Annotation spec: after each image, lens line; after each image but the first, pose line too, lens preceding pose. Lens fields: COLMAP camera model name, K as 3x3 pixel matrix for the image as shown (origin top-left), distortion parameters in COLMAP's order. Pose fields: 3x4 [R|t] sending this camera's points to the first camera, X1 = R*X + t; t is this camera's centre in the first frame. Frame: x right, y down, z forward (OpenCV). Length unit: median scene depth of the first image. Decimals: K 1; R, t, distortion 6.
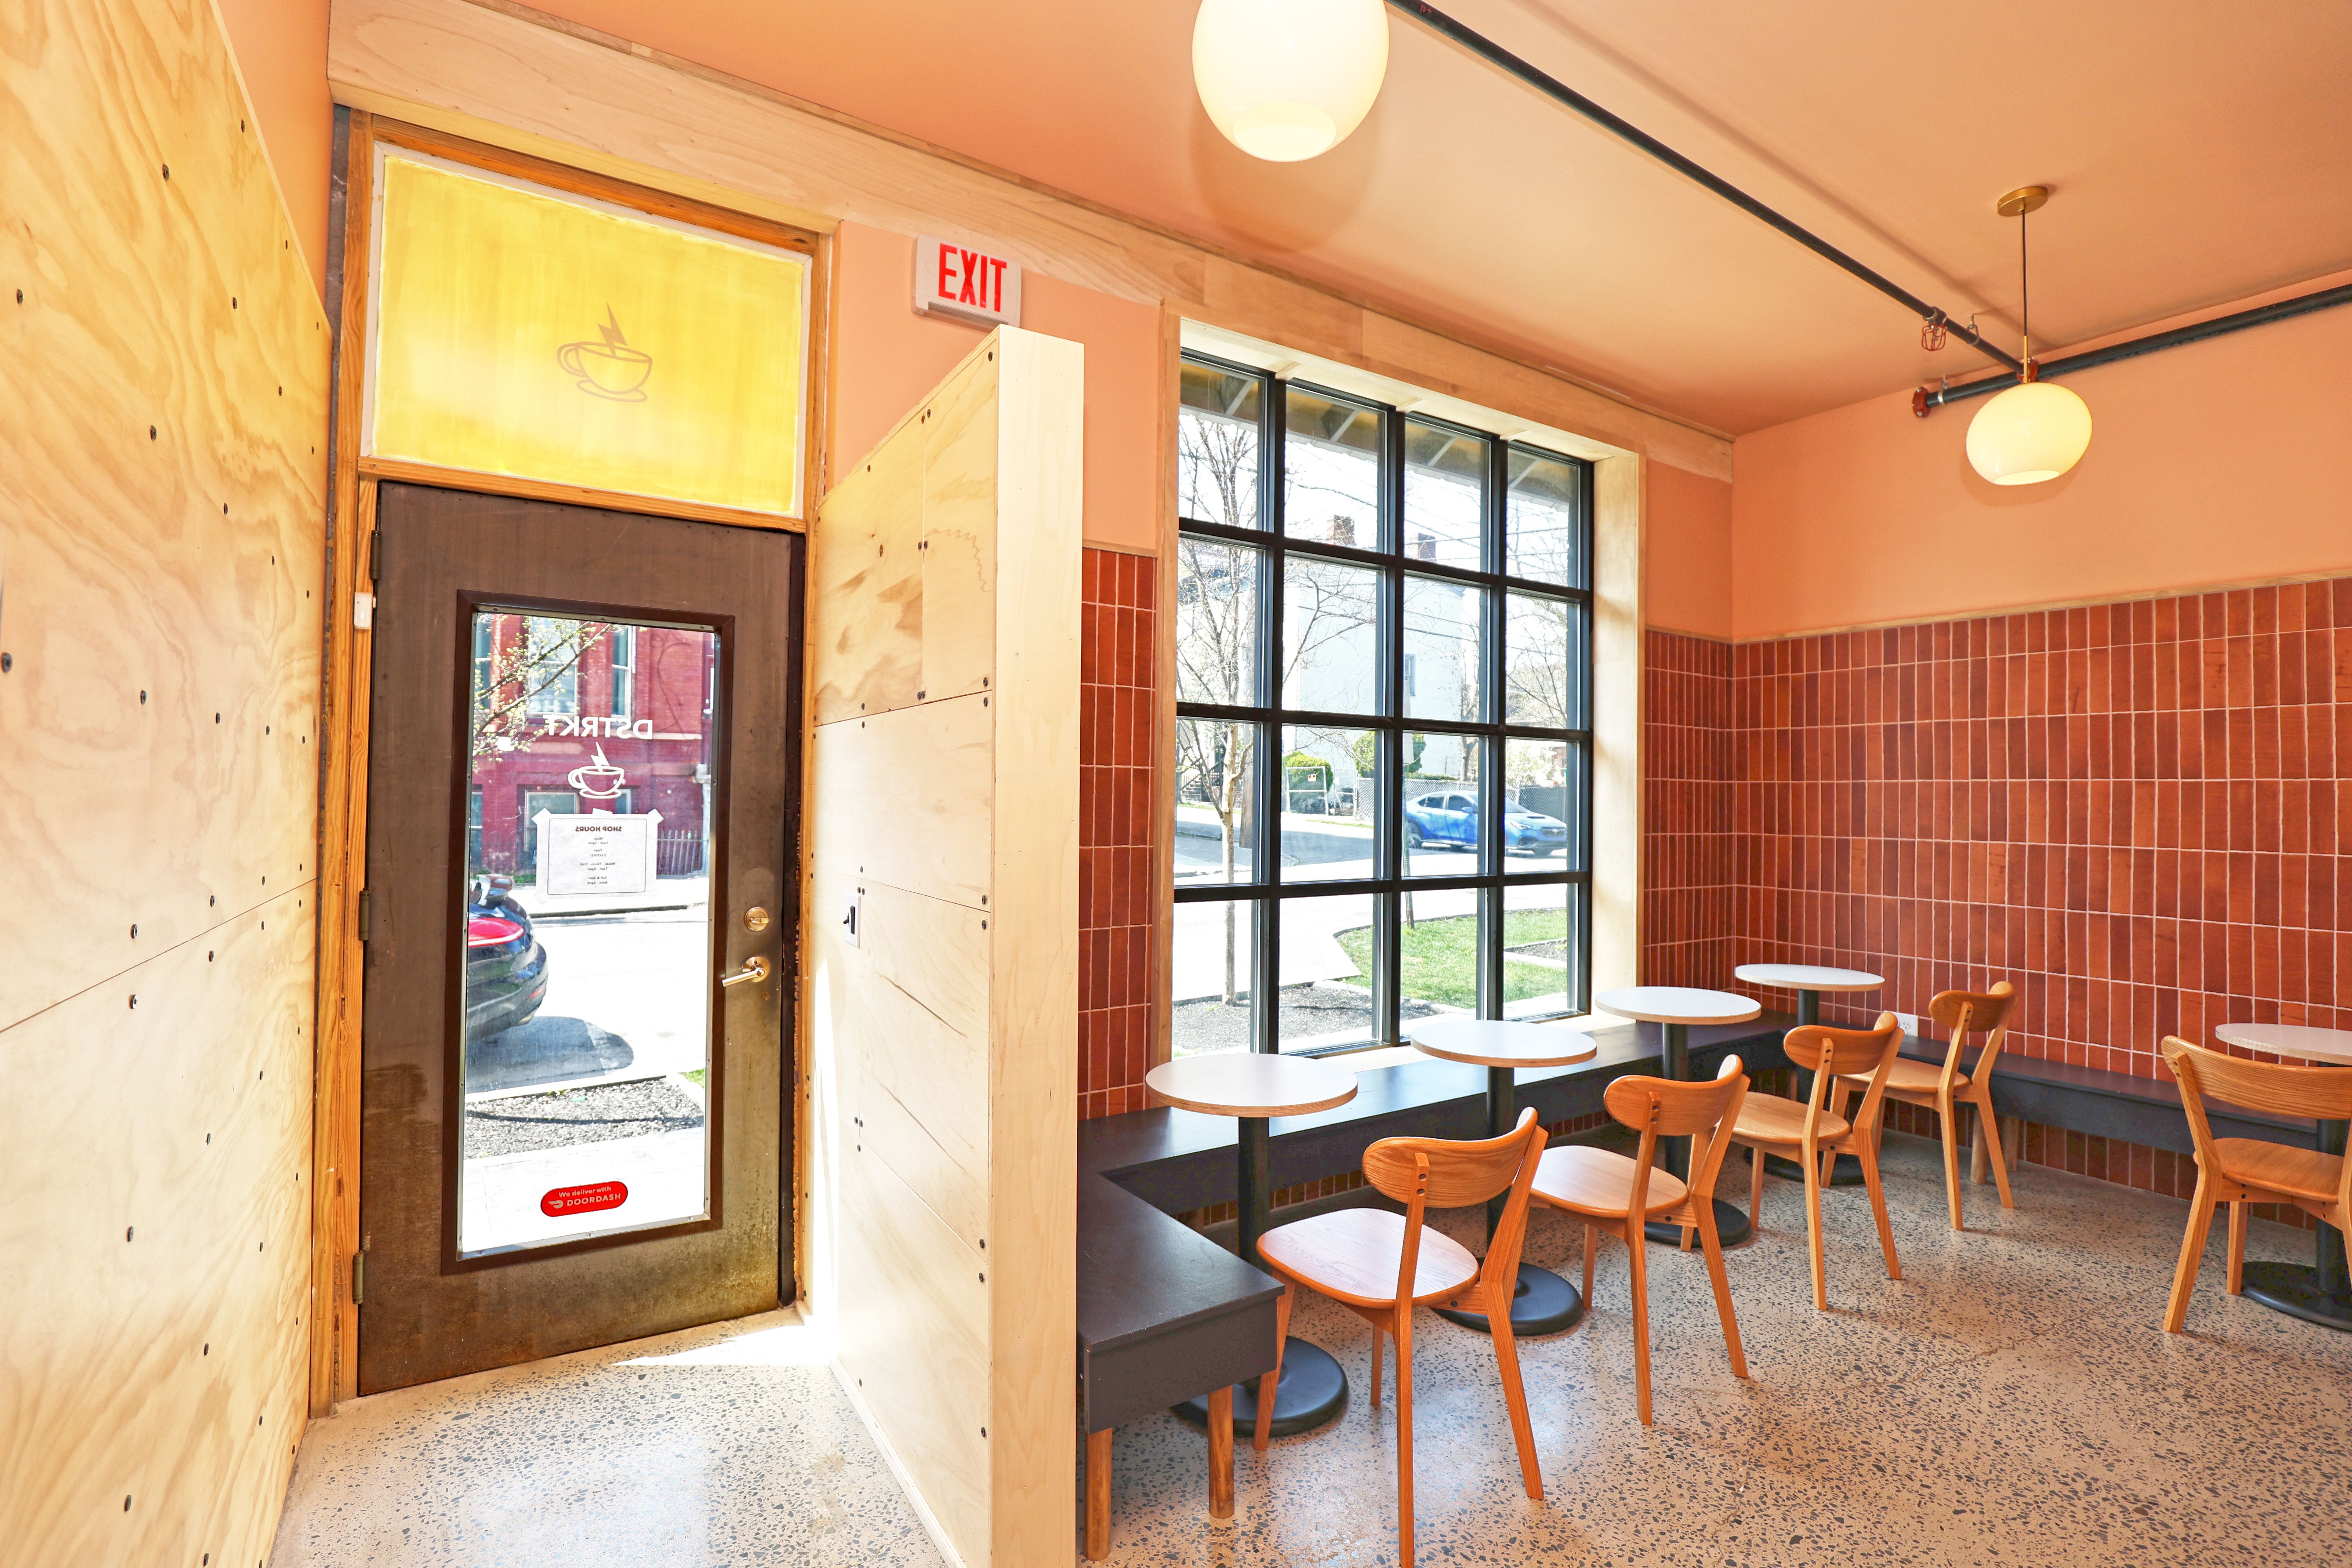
lens RADIAL K [[1098.6, 0, 1176.7], [0, 1098.6, 779.1], [0, 0, 1]] dist [-0.019174, 0.004080]
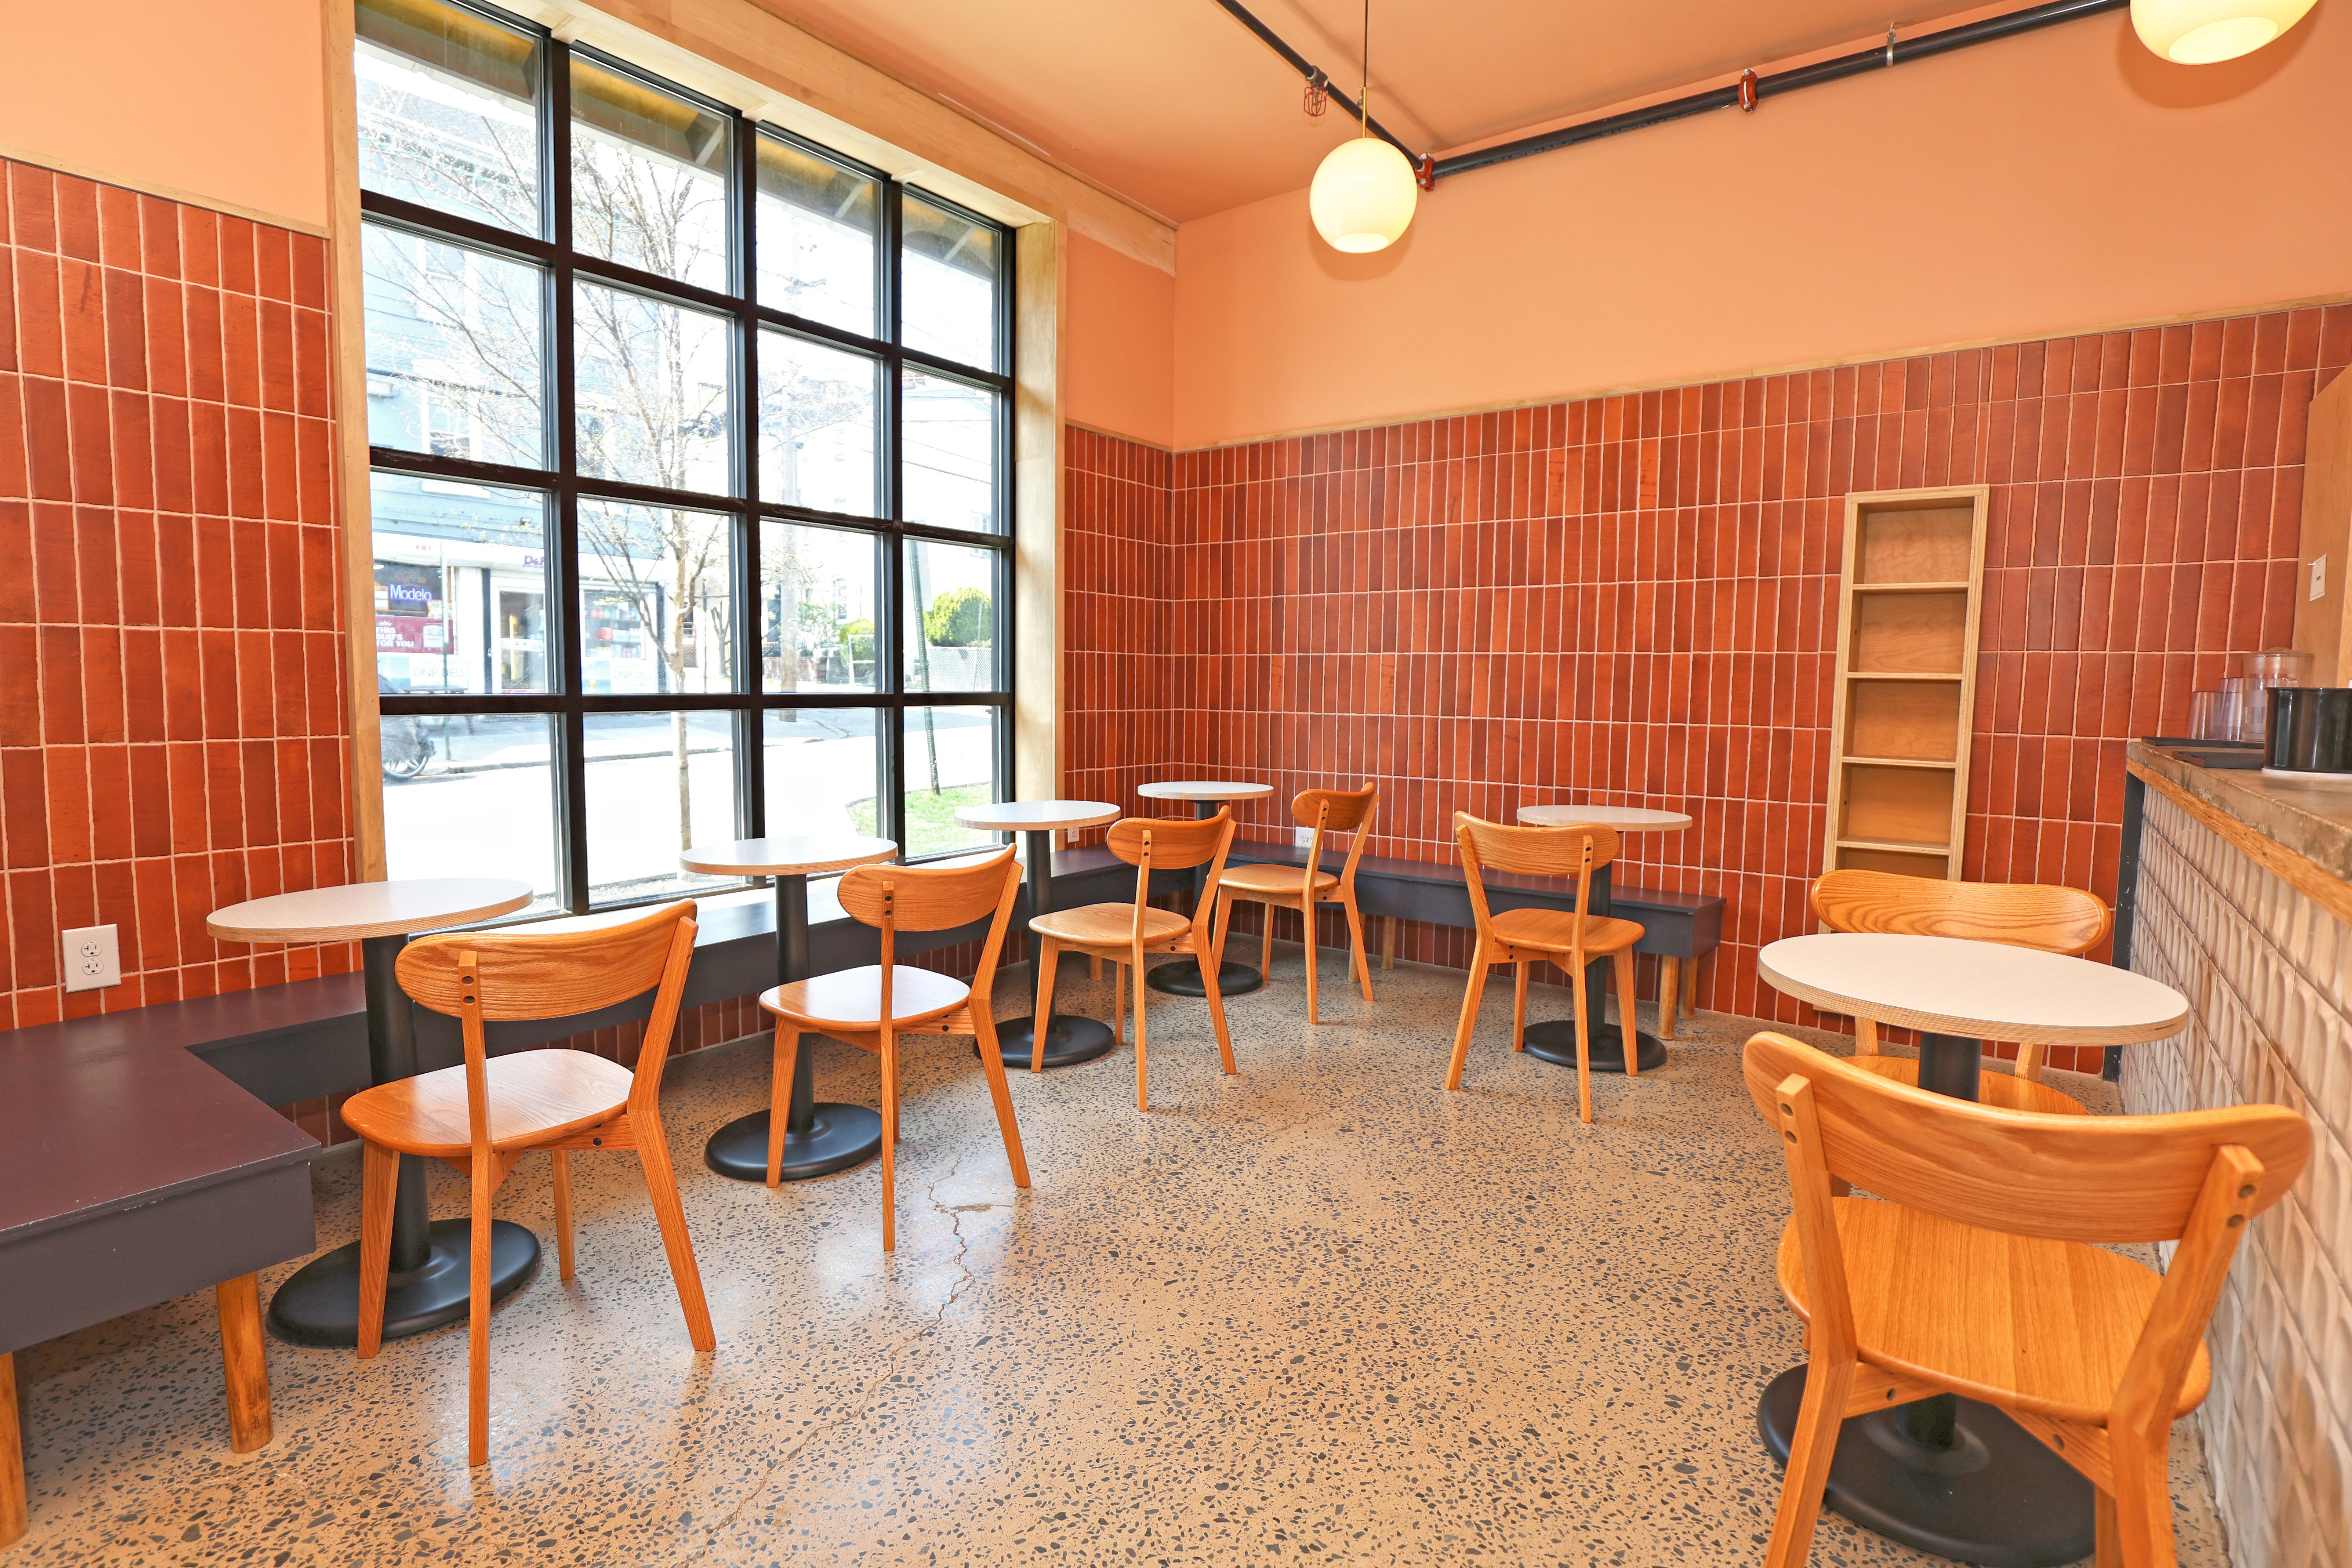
lens RADIAL K [[1184.5, 0, 1170.6], [0, 1184.5, 776.2], [0, 0, 1]] dist [-0.007594, -0.001323]
pose [[0.940528, -0.032697, 0.338140, 0.201953], [-0.001644, 0.994908, 0.100777, 0.065652], [-0.339713, -0.095339, 0.935685, 0.031500]]
